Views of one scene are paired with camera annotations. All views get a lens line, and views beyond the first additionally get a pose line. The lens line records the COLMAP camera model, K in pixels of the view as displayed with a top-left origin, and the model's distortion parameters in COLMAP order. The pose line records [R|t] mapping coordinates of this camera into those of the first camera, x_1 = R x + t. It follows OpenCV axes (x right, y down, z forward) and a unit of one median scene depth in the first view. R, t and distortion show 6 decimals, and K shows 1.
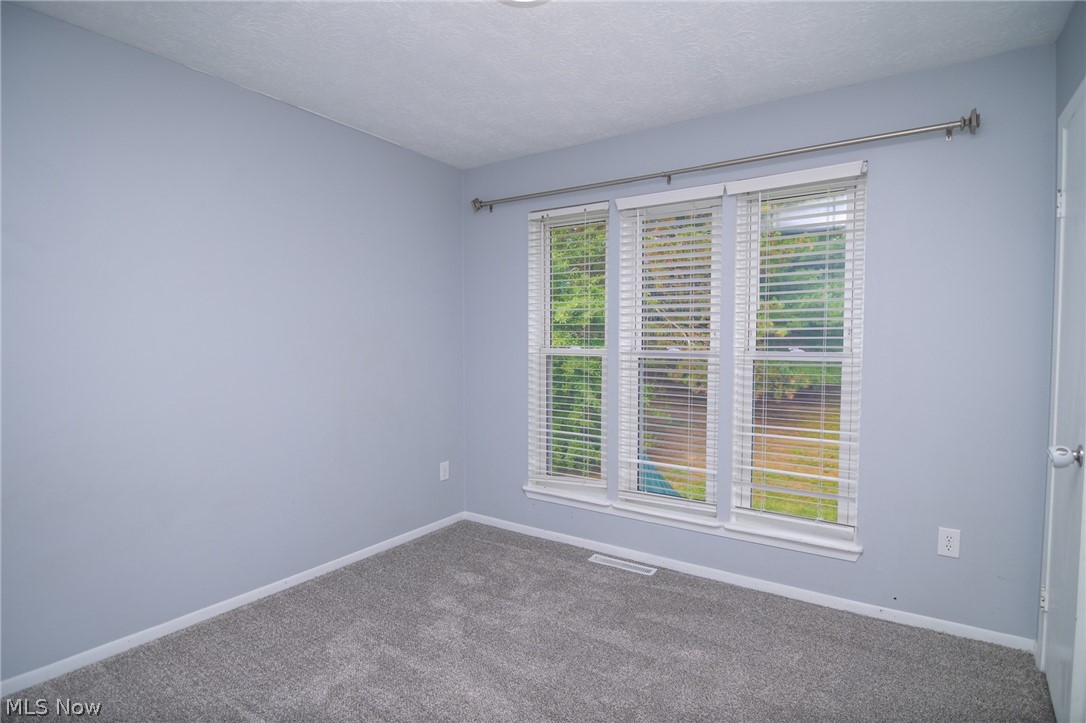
lens RADIAL K [[580.2, 0, 538.7], [0, 580.2, 353.0], [0, 0, 1]] dist [-0.003529, -0.002018]
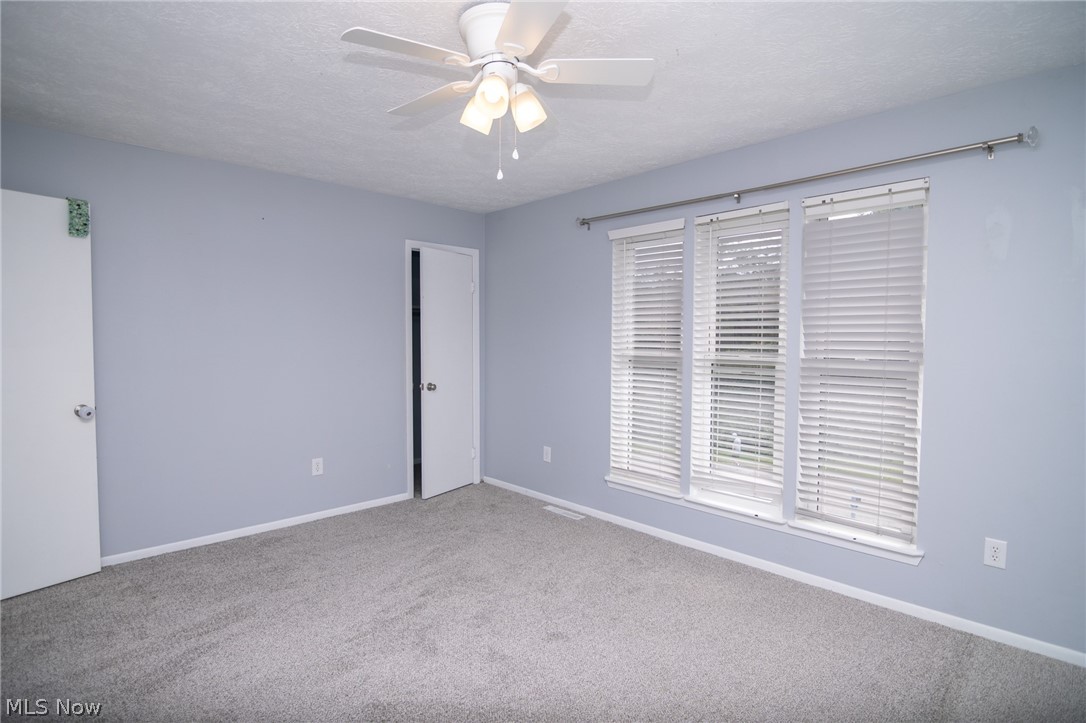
lens RADIAL K [[542.4, 0, 551.3], [0, 542.4, 358.0], [0, 0, 1]] dist [0.002796, -0.000347]
pose [[0.983064, 0.026103, -0.181393, 0.088584], [-0.025534, 0.999659, 0.005472, 0.000239], [0.181474, -0.000747, 0.983396, -0.063746]]
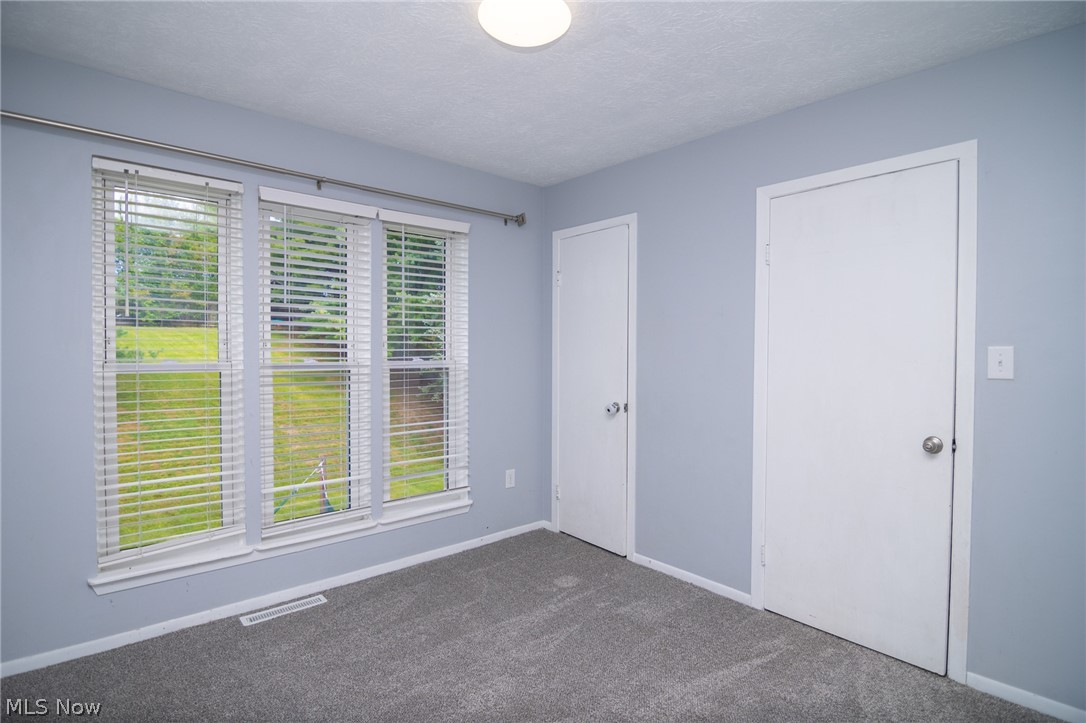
lens RADIAL K [[580.2, 0, 542.1], [0, 580.2, 354.5], [0, 0, 1]] dist [-0.003529, -0.002018]
pose [[0.214238, -0.005203, 0.976768, -0.673923], [0.023608, 0.999721, 0.000147, -0.009666], [-0.976496, 0.023028, 0.214301, 0.464287]]
